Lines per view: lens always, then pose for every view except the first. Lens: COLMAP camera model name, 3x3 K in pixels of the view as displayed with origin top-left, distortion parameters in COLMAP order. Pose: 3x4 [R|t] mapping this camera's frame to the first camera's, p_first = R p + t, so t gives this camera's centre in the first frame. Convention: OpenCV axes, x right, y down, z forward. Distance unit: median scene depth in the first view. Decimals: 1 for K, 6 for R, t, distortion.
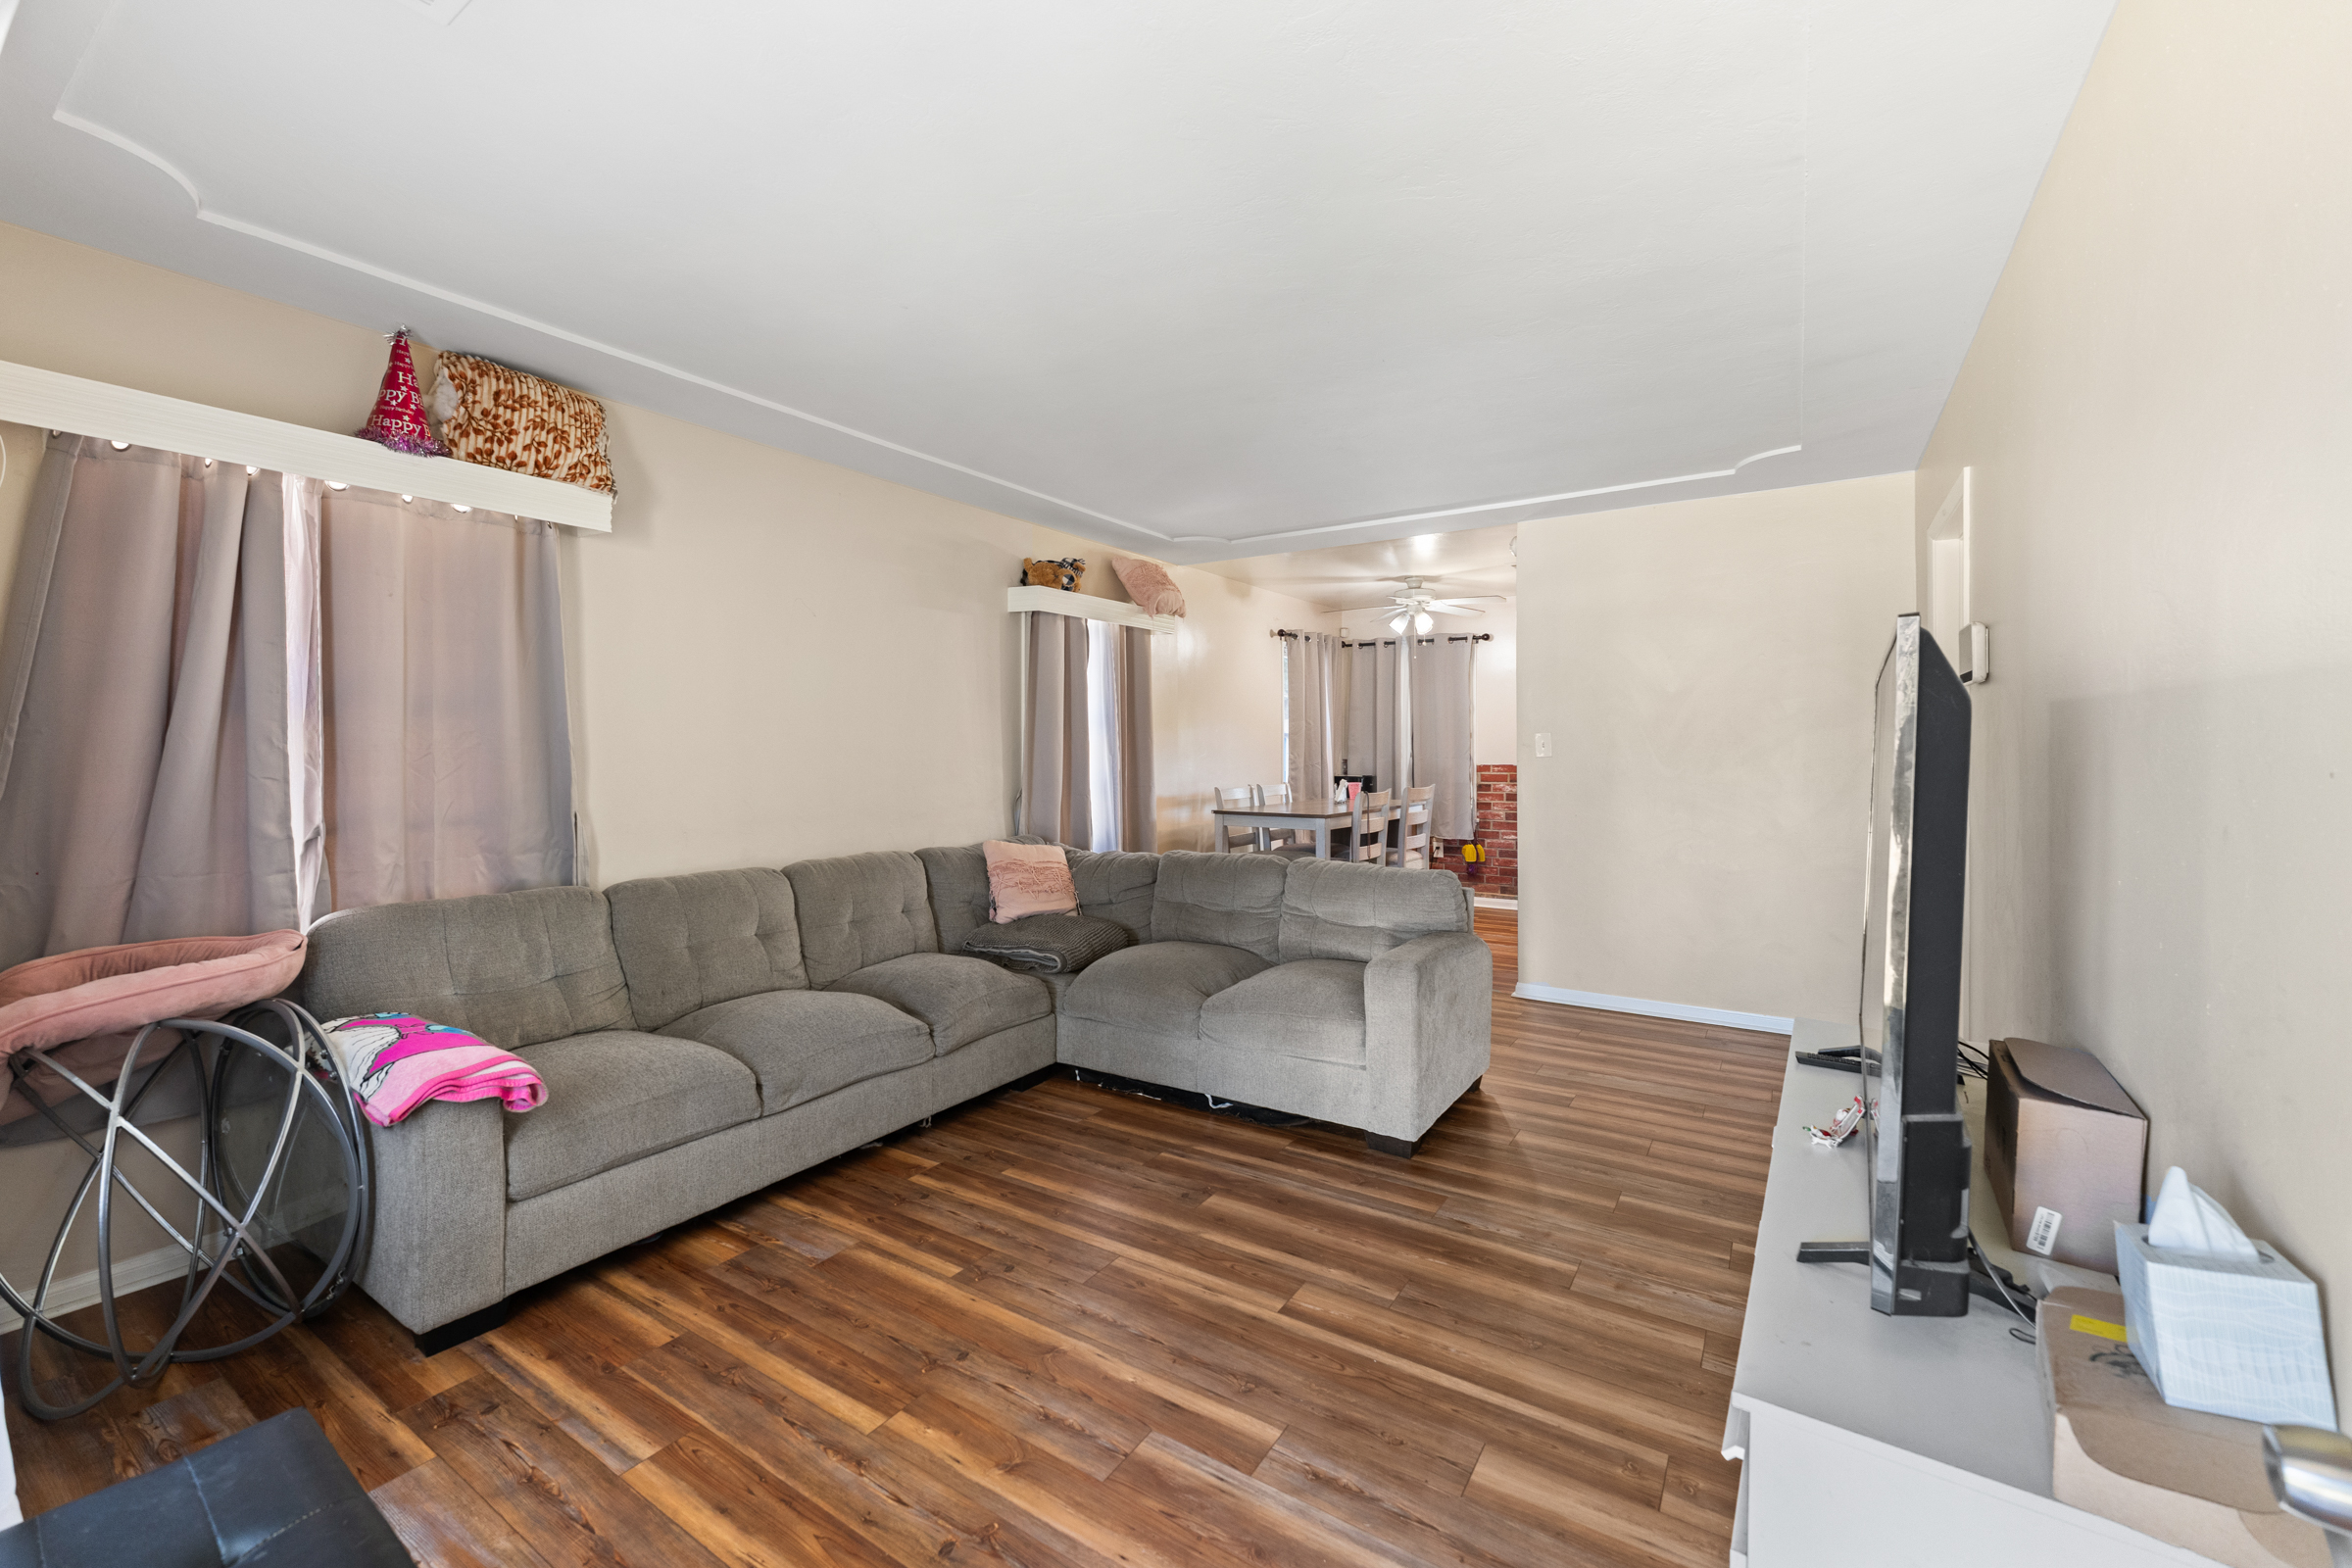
lens RADIAL K [[960.3, 0, 1181.4], [0, 960.3, 739.1], [0, 0, 1]] dist [0.003257, -0.000277]
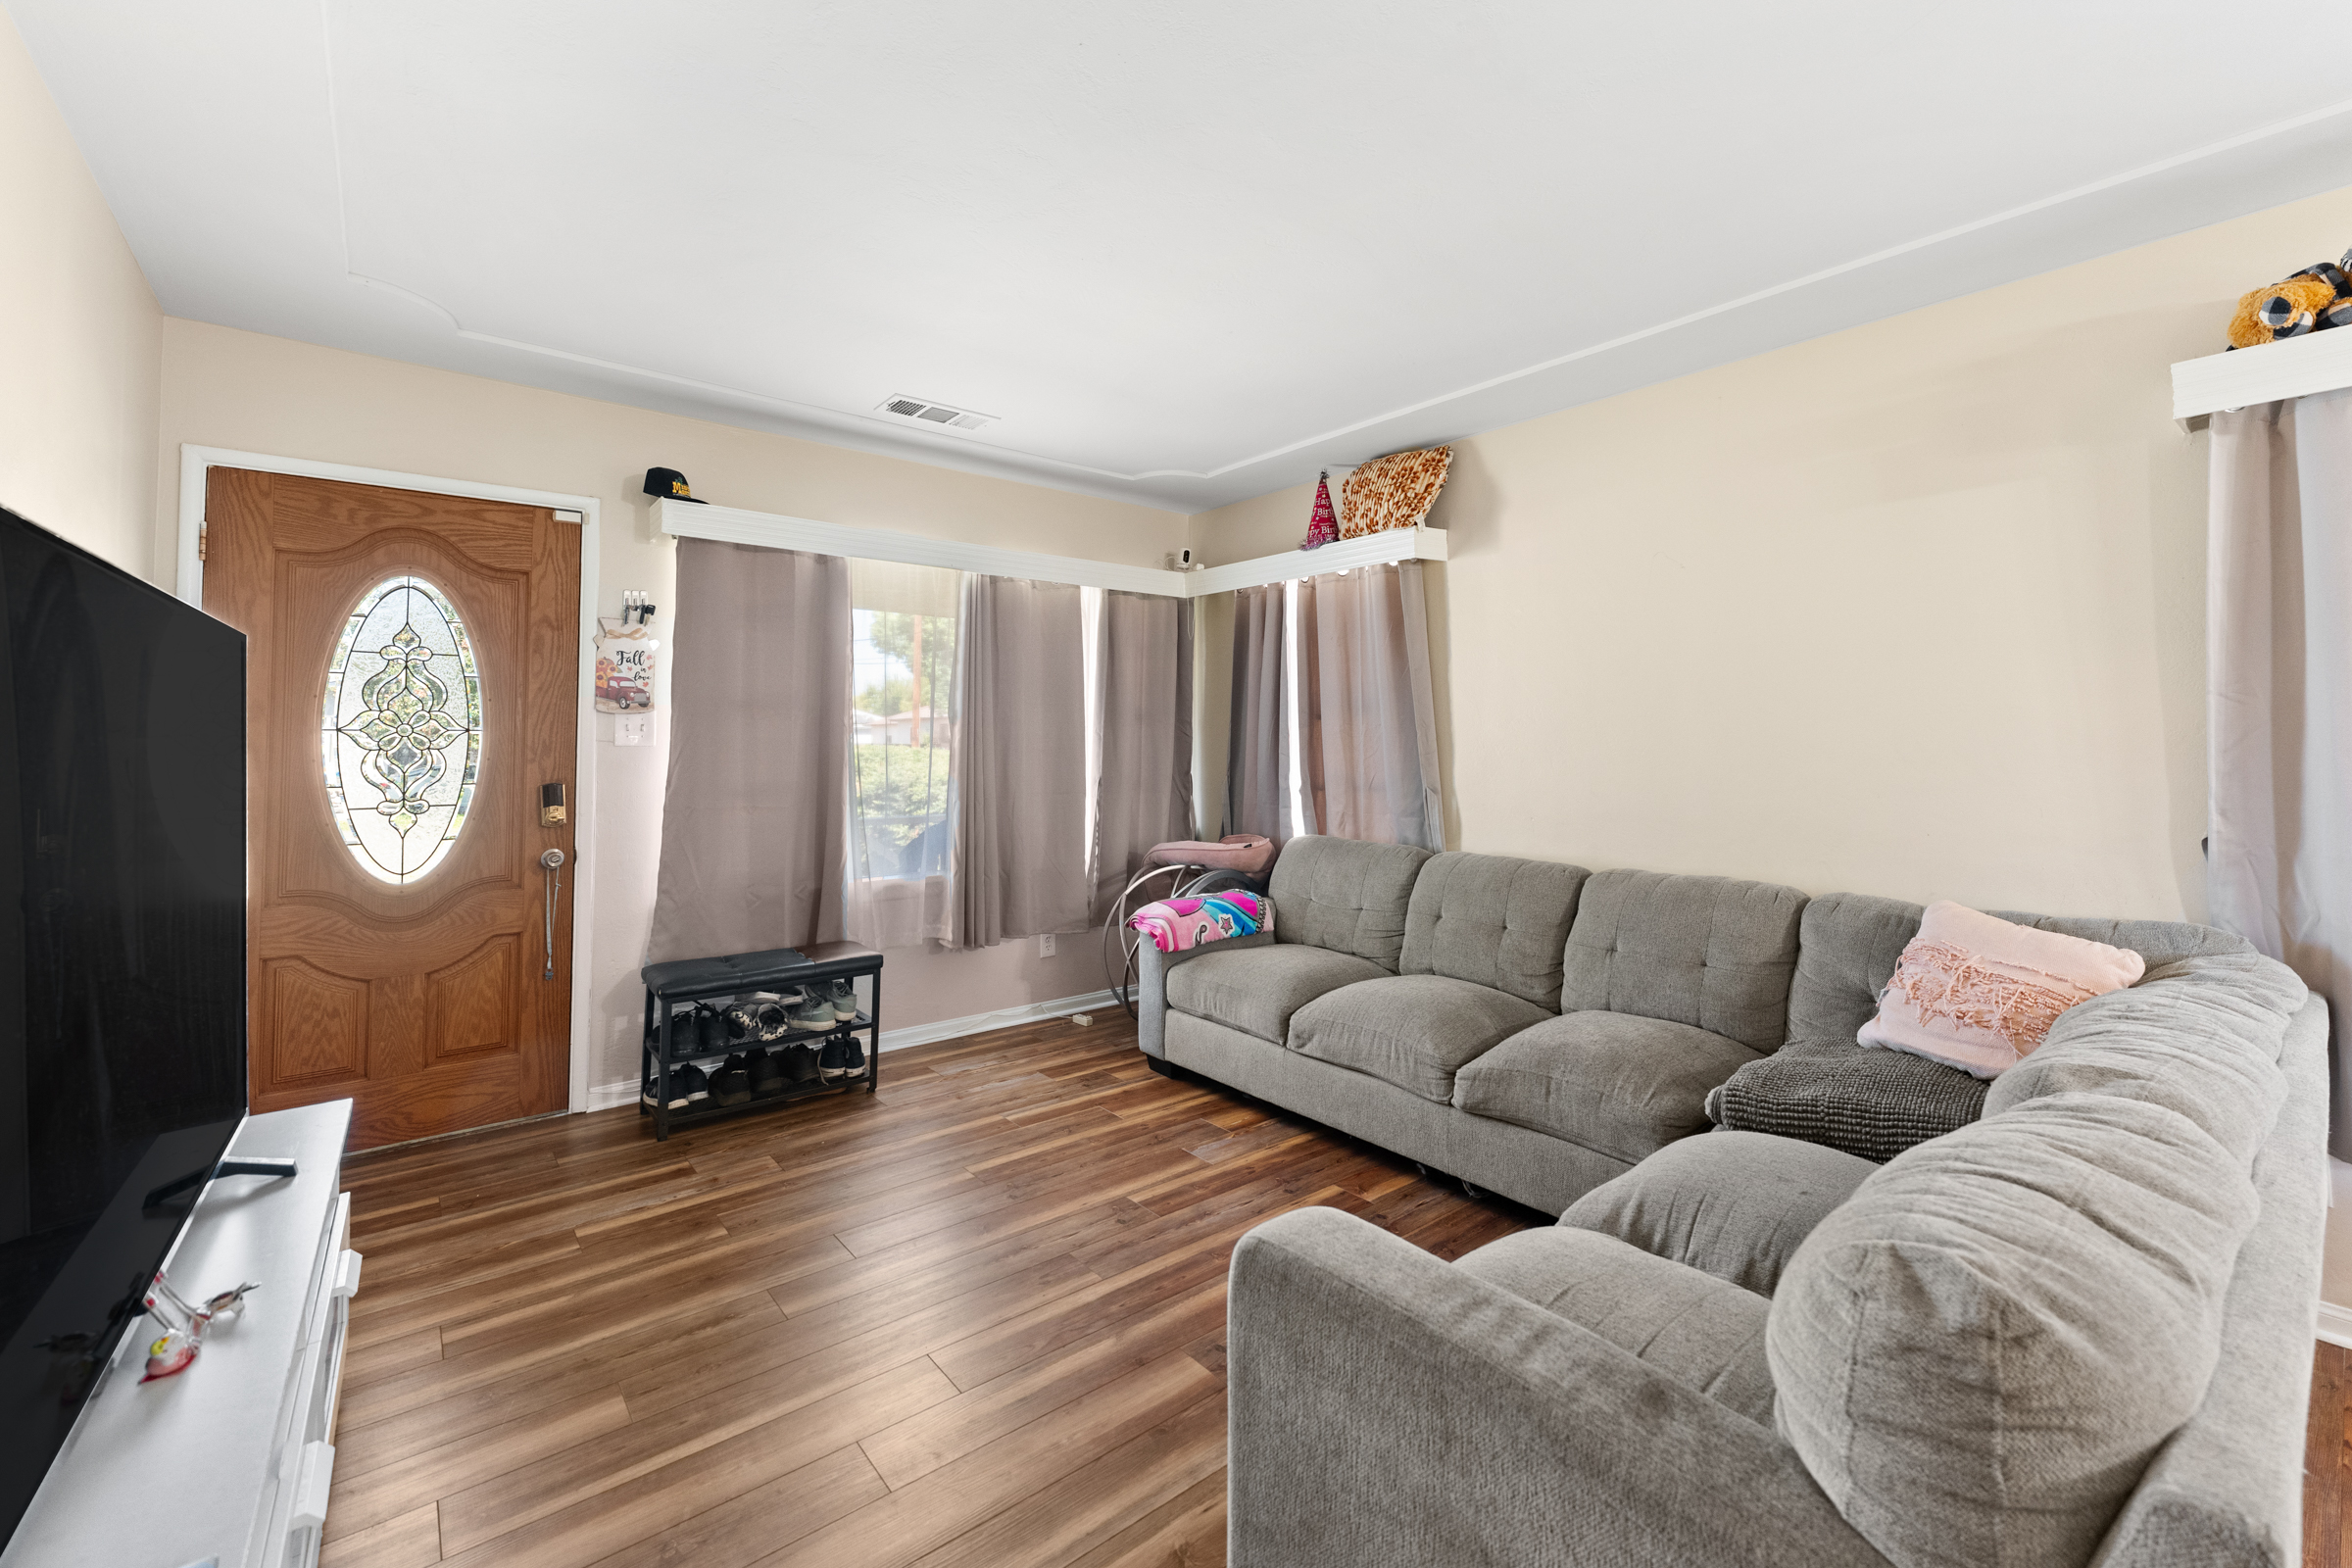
lens RADIAL K [[940.0, 0, 1147.6], [0, 940.0, 732.2], [0, 0, 1]] dist [0.001239, 0.000040]
pose [[-0.326643, -0.018254, -0.944972, 0.669362], [0.013754, 0.999616, -0.024064, 0.028599], [0.945048, -0.020857, -0.326266, 1.145198]]
